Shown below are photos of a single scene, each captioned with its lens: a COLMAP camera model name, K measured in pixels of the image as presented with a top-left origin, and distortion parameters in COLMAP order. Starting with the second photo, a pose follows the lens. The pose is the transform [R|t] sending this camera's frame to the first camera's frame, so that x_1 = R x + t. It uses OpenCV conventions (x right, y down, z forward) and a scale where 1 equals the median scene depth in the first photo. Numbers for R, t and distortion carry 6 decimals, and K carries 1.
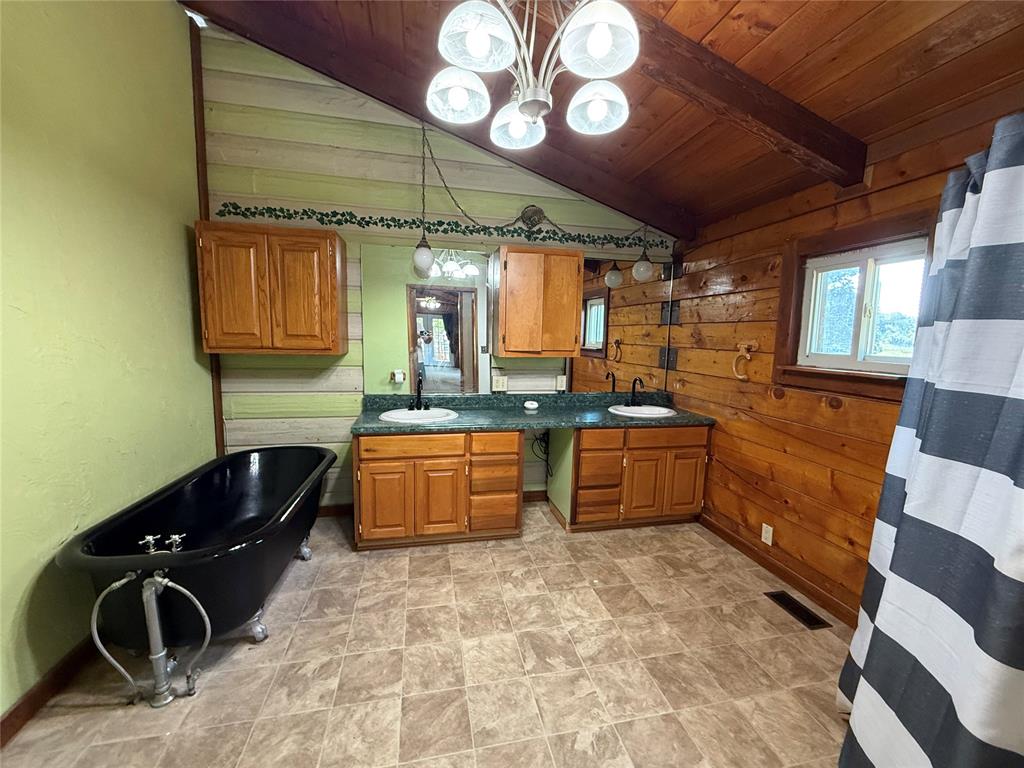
lens RADIAL K [[408.8, 0, 511.2], [0, 408.8, 383.6], [0, 0, 1]] dist [-0.001546, 0.000258]
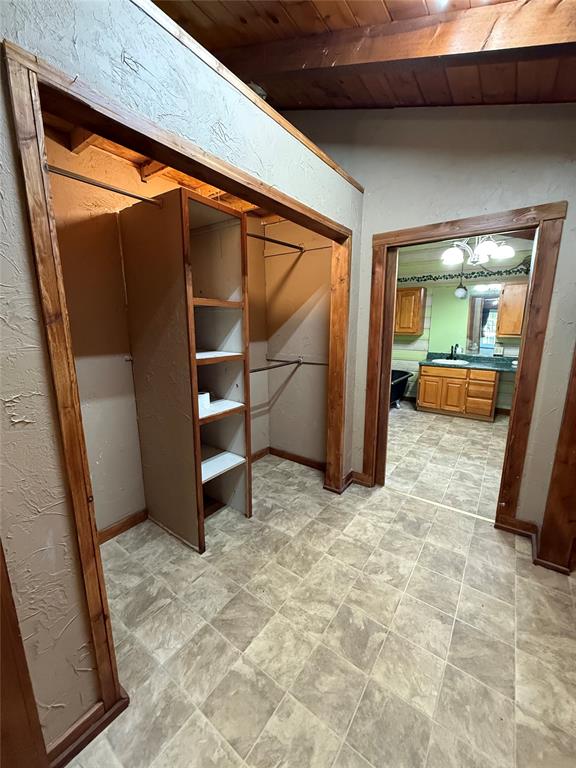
lens RADIAL K [[306.6, 0, 286.7], [0, 306.6, 381.9], [0, 0, 1]] dist [-0.001546, 0.000258]
pose [[0.664073, 0.121012, -0.737810, 0.485947], [-0.071613, 0.992573, 0.098340, 0.091990], [0.744230, -0.012469, 0.667807, -0.903534]]
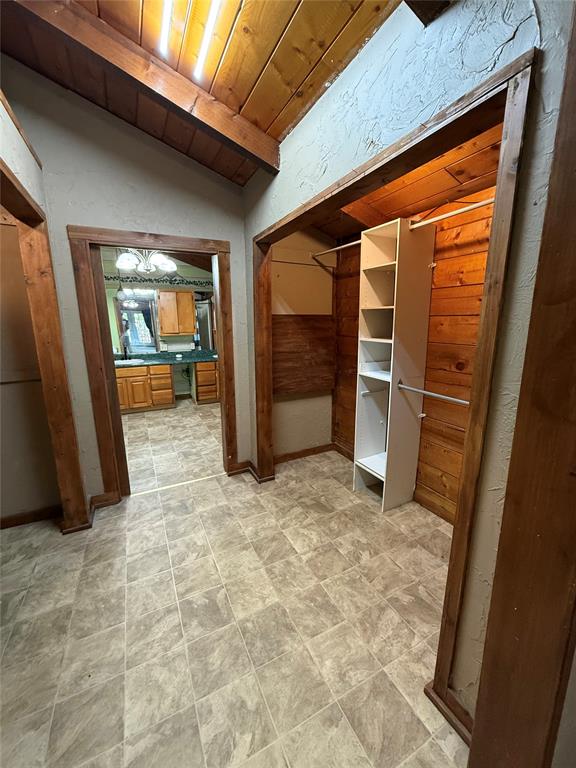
lens RADIAL K [[306.6, 0, 289.5], [0, 306.6, 382.0], [0, 0, 1]] dist [-0.001546, 0.000258]
pose [[0.965532, -0.079072, 0.247984, 0.257968], [0.058728, 0.994352, 0.088399, 0.098966], [-0.253573, -0.070788, 0.964723, -1.041399]]
